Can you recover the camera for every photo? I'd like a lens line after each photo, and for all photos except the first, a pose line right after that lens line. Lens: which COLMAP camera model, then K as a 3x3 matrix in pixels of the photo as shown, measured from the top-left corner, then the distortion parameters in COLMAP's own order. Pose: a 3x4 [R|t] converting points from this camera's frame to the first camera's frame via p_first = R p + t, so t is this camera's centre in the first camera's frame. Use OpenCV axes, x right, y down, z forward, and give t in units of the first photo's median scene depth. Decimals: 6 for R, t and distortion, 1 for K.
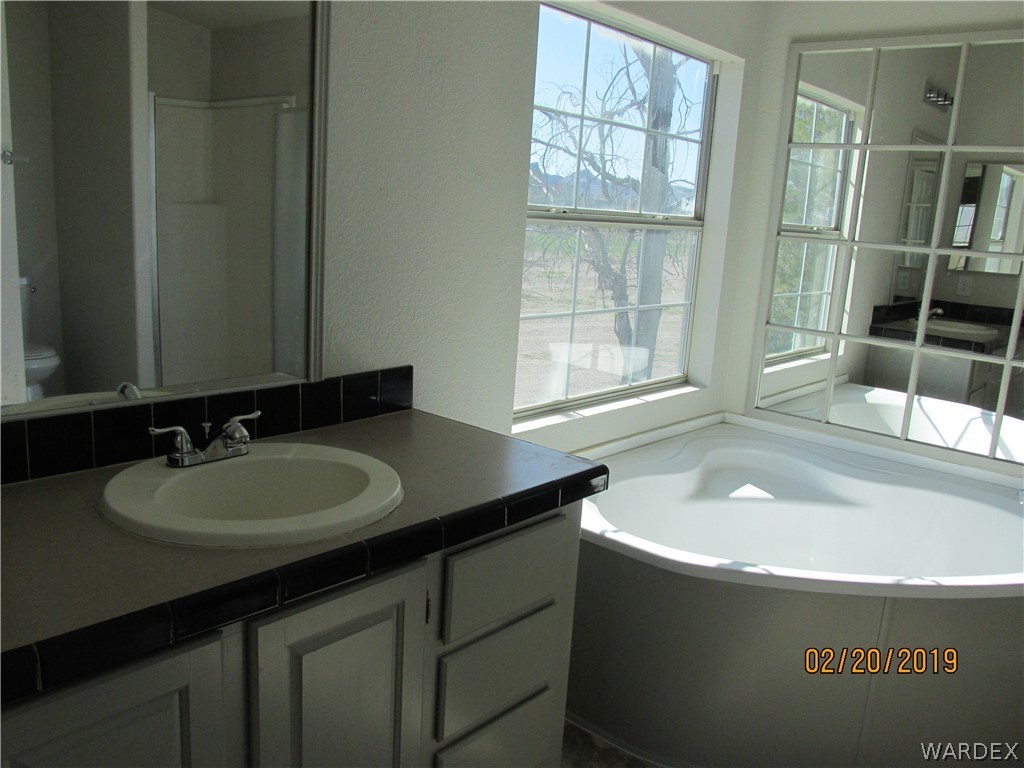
lens RADIAL K [[864.9, 0, 521.2], [0, 864.9, 383.7], [0, 0, 1]] dist [-0.014873, 0.011301]
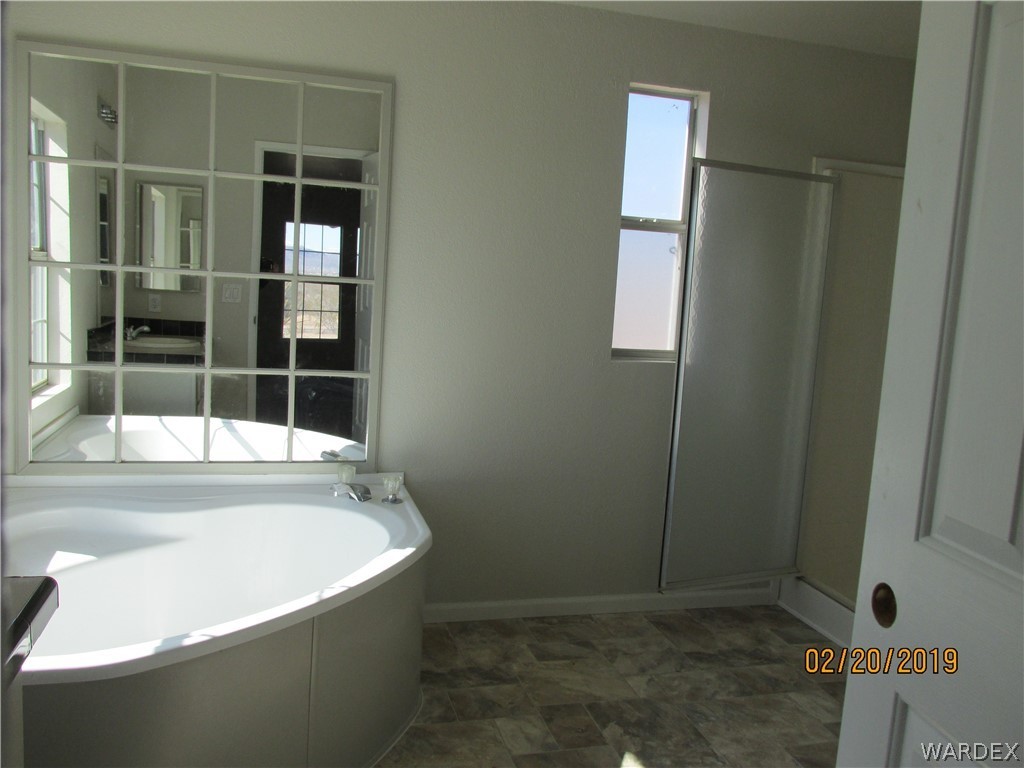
lens RADIAL K [[864.9, 0, 521.2], [0, 864.9, 383.7], [0, 0, 1]] dist [-0.014873, 0.011301]
pose [[0.558872, -0.137995, 0.817691, -0.107857], [0.147351, 0.986891, 0.065838, -0.025495], [-0.816057, 0.083693, 0.571879, 0.085977]]
